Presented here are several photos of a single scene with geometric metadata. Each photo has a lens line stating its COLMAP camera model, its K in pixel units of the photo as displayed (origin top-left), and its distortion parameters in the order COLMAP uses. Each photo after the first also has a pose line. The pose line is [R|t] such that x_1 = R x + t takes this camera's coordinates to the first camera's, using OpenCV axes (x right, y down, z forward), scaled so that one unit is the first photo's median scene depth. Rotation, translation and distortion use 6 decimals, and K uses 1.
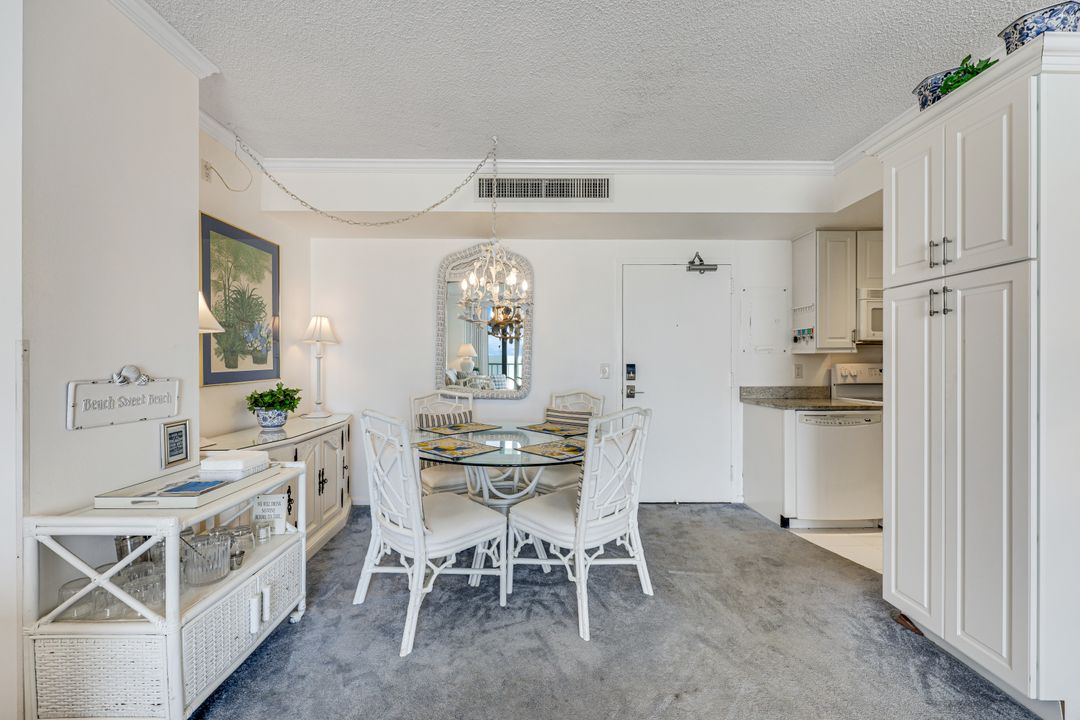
lens RADIAL K [[436.6, 0, 543.9], [0, 436.6, 363.5], [0, 0, 1]] dist [0.000783, 0.000032]
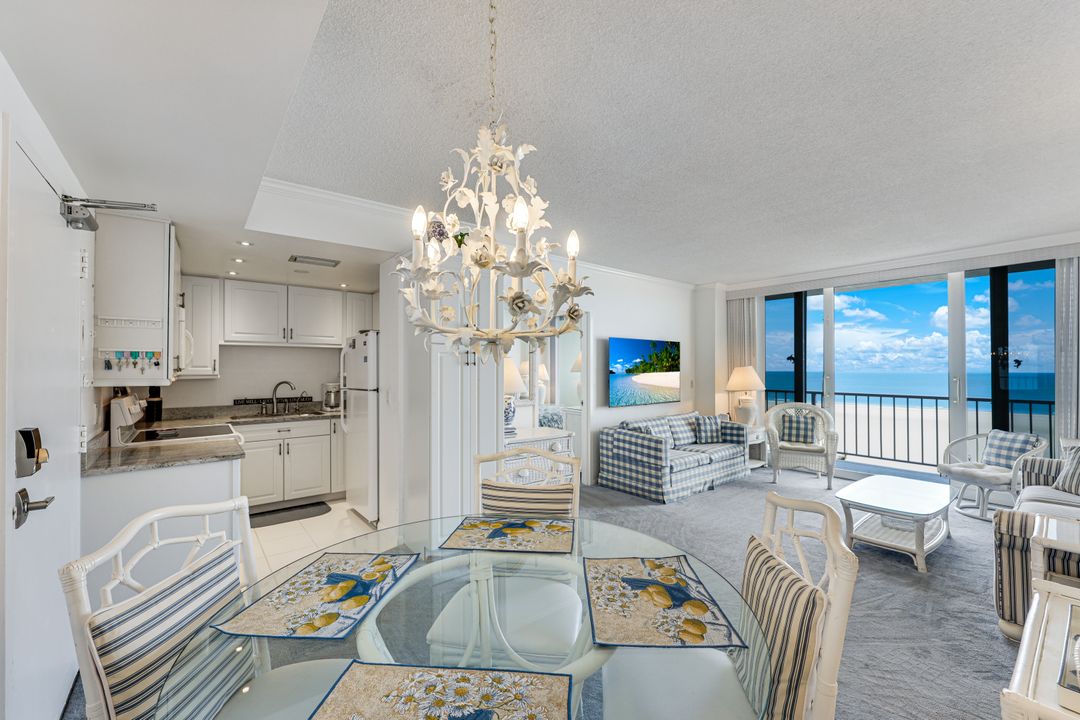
lens RADIAL K [[436.5, 0, 537.8], [0, 436.5, 368.3], [0, 0, 1]] dist [-0.001963, -0.000218]
pose [[-0.609897, 0.001660, 0.792479, -0.391365], [0.005745, 0.999981, 0.002327, -0.054858], [-0.792460, 0.005972, -0.609895, 1.026729]]
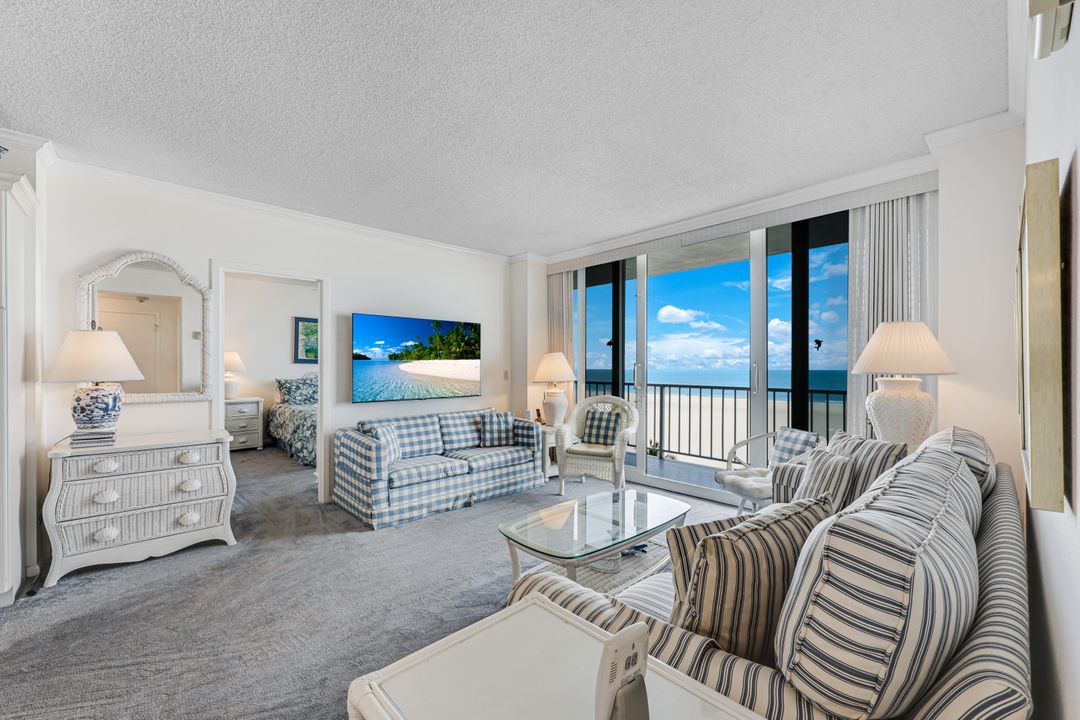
lens RADIAL K [[445.9, 0, 540.6], [0, 445.9, 369.3], [0, 0, 1]] dist [0.000653, 0.000029]
pose [[-0.670092, -0.002908, 0.742272, -0.592550], [0.005446, 0.999946, 0.008834, -0.010033], [-0.742258, 0.009962, -0.670040, 0.289708]]
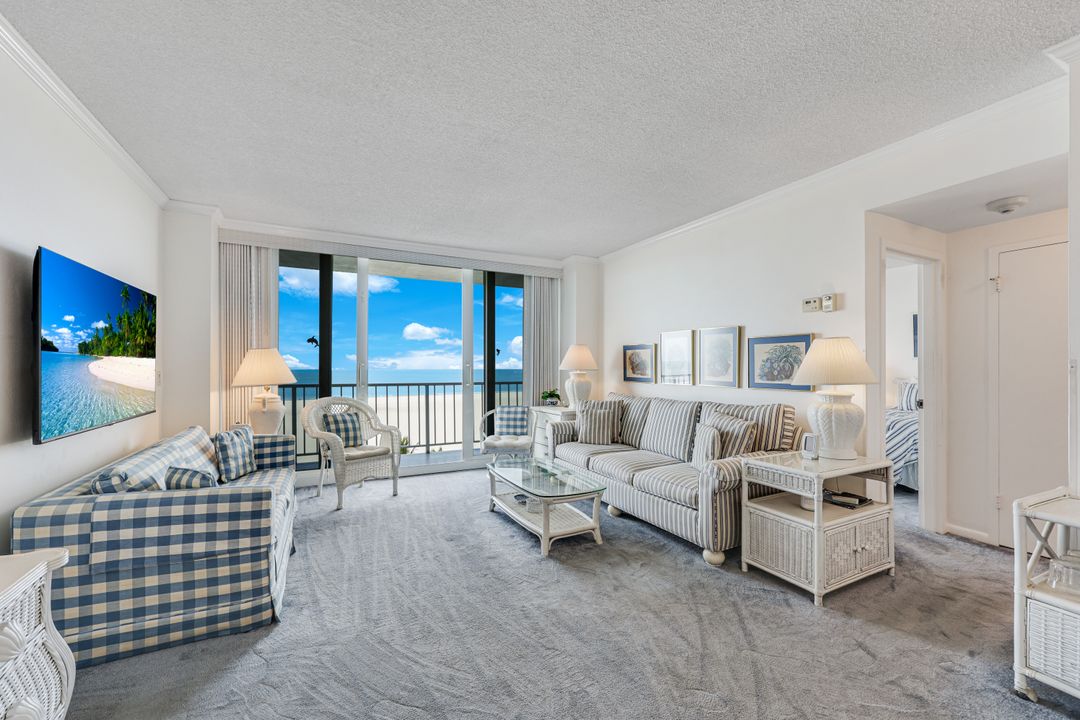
lens RADIAL K [[435.1, 0, 530.7], [0, 435.1, 361.5], [0, 0, 1]] dist [-0.001677, -0.000108]
pose [[-0.904706, -0.004728, -0.426009, 0.384213], [-0.003189, 0.999986, -0.004327, -0.015048], [0.426024, -0.002556, -0.904708, 0.632856]]
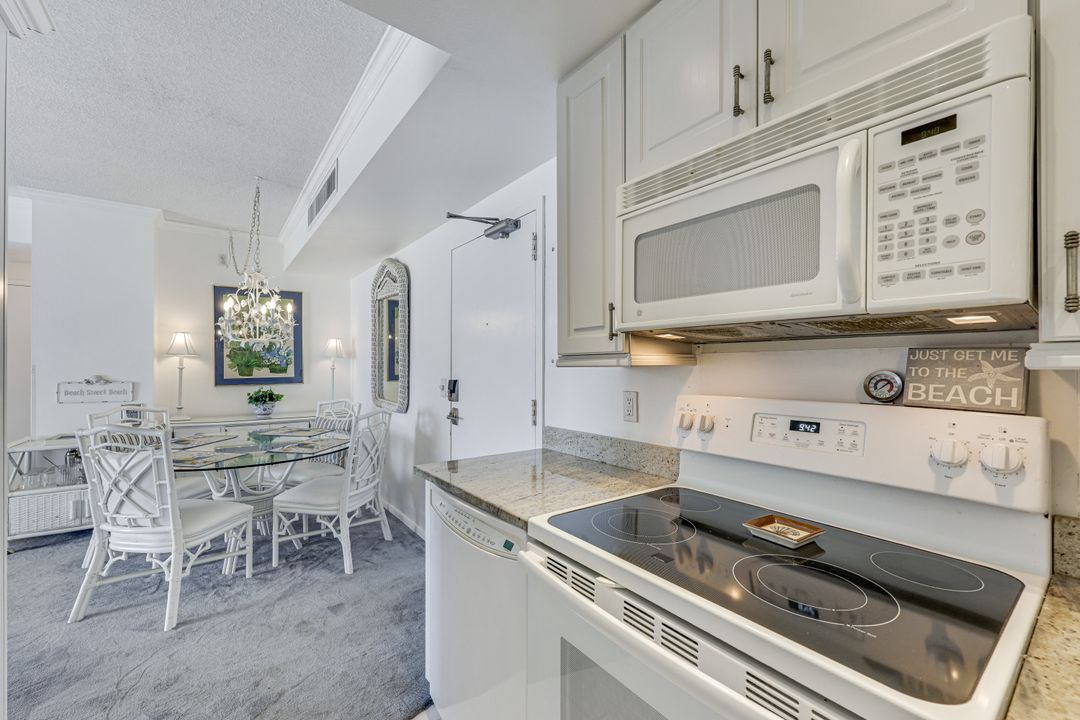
lens RADIAL K [[438.3, 0, 537.9], [0, 438.3, 363.0], [0, 0, 1]] dist [-0.000417, -0.000427]
pose [[0.586525, -0.003383, -0.809924, 1.042794], [-0.005656, 0.999950, -0.008272, -0.025365], [0.809911, 0.009432, 0.586476, 0.779953]]
